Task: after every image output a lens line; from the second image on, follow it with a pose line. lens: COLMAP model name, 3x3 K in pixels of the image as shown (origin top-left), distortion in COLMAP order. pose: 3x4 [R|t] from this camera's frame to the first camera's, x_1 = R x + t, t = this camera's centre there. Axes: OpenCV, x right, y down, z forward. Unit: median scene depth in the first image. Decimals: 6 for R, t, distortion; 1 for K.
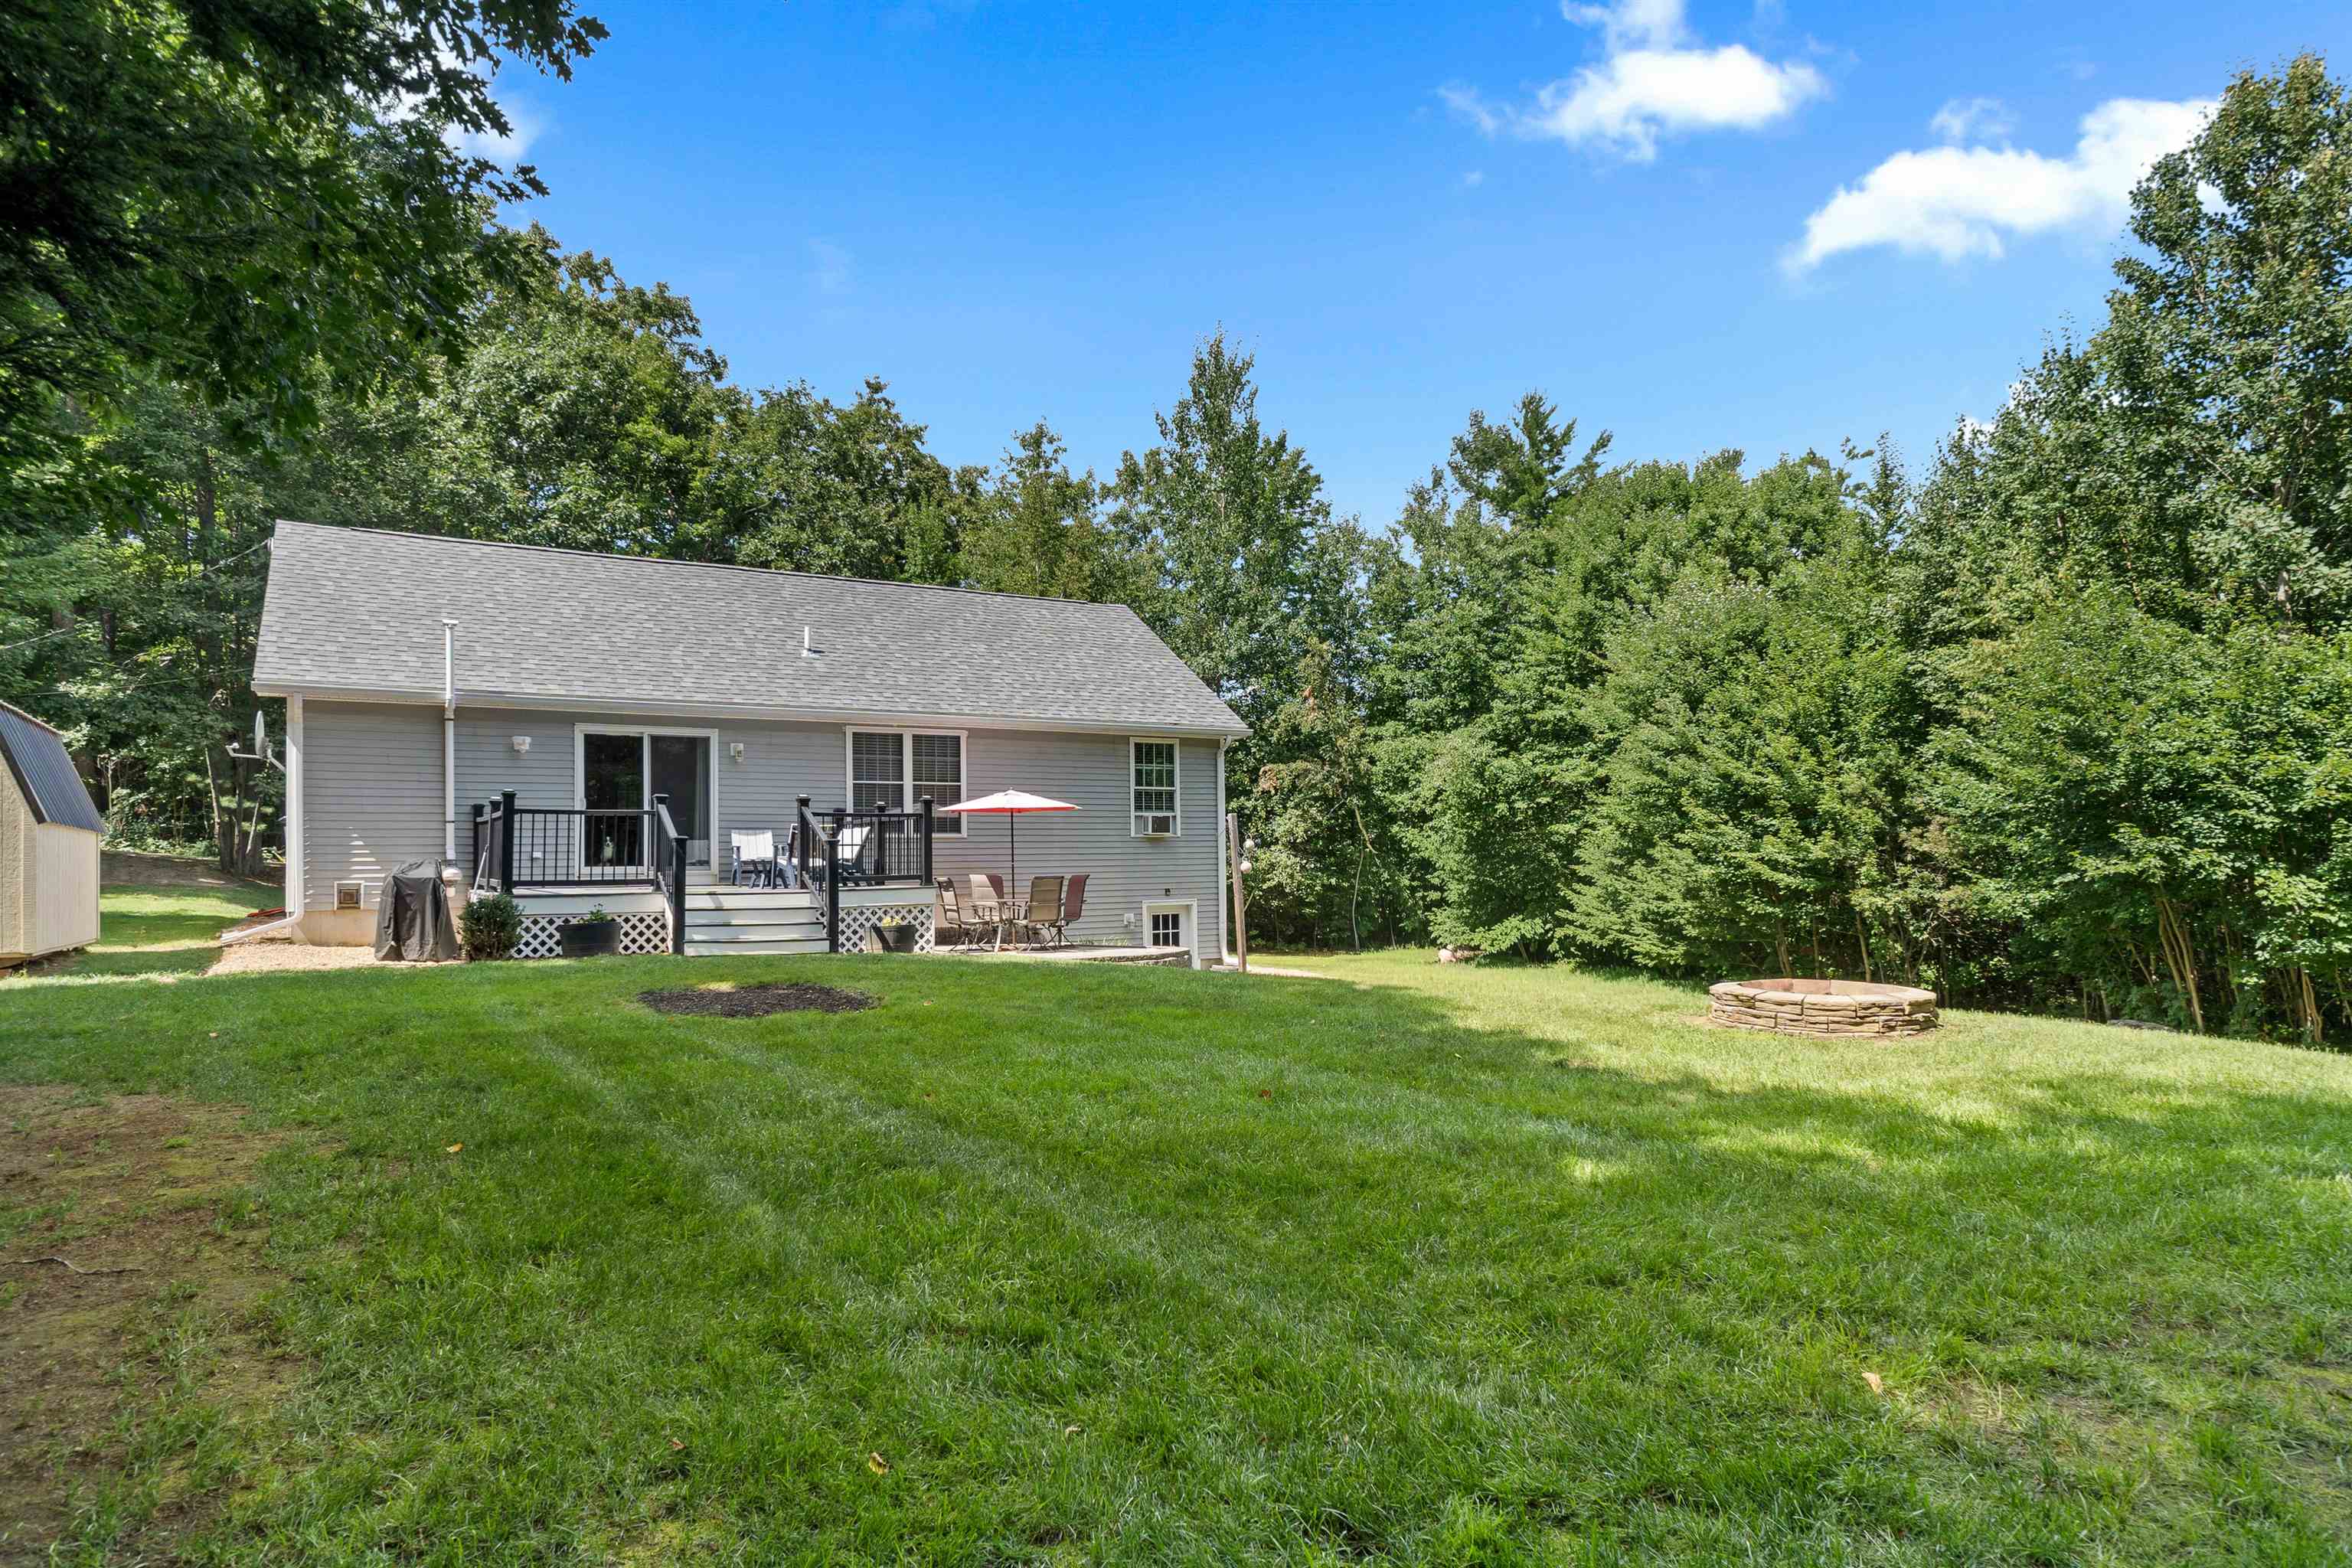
lens RADIAL K [[1324.4, 0, 1195.1], [0, 1324.4, 834.0], [0, 0, 1]] dist [-0.007292, -0.000559]
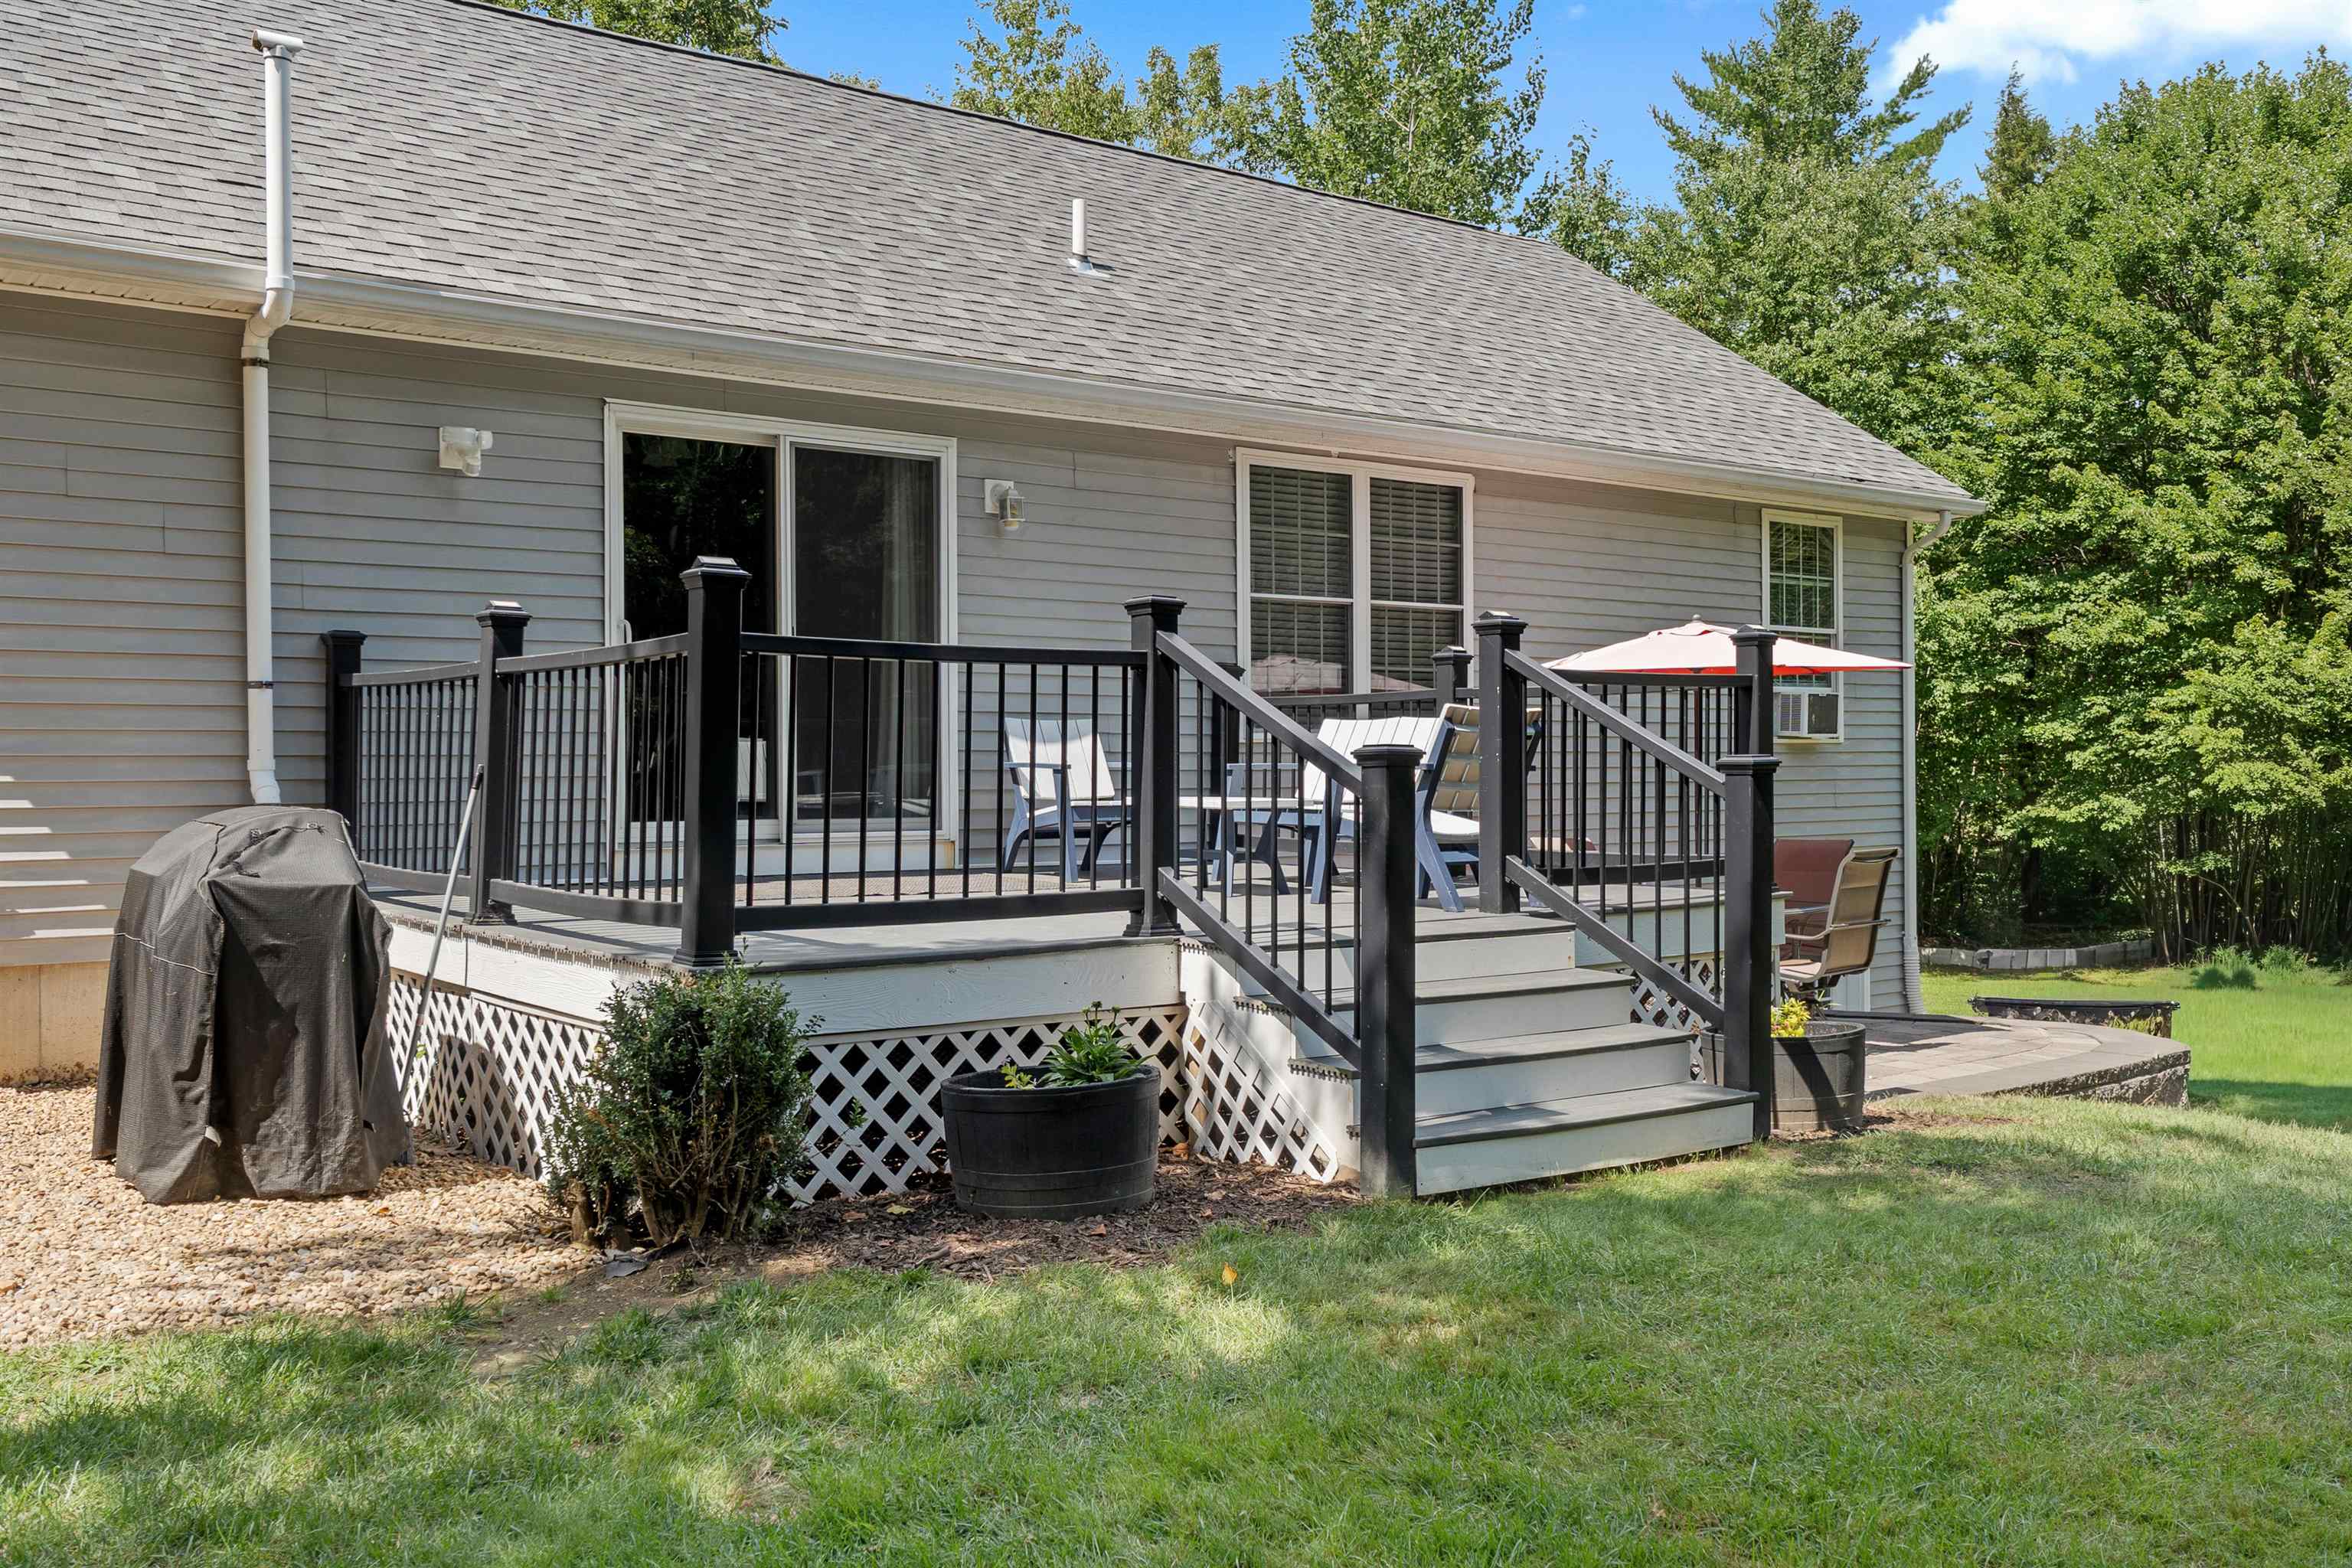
lens RADIAL K [[1991.5, 0, 1188.4], [0, 1991.5, 775.7], [0, 0, 1]] dist [-0.017636, 0.023142]
pose [[0.995215, 0.004903, 0.097591, -0.287169], [-0.007063, 0.999737, 0.021802, 0.000126], [-0.097459, -0.022387, 0.994988, 0.372270]]
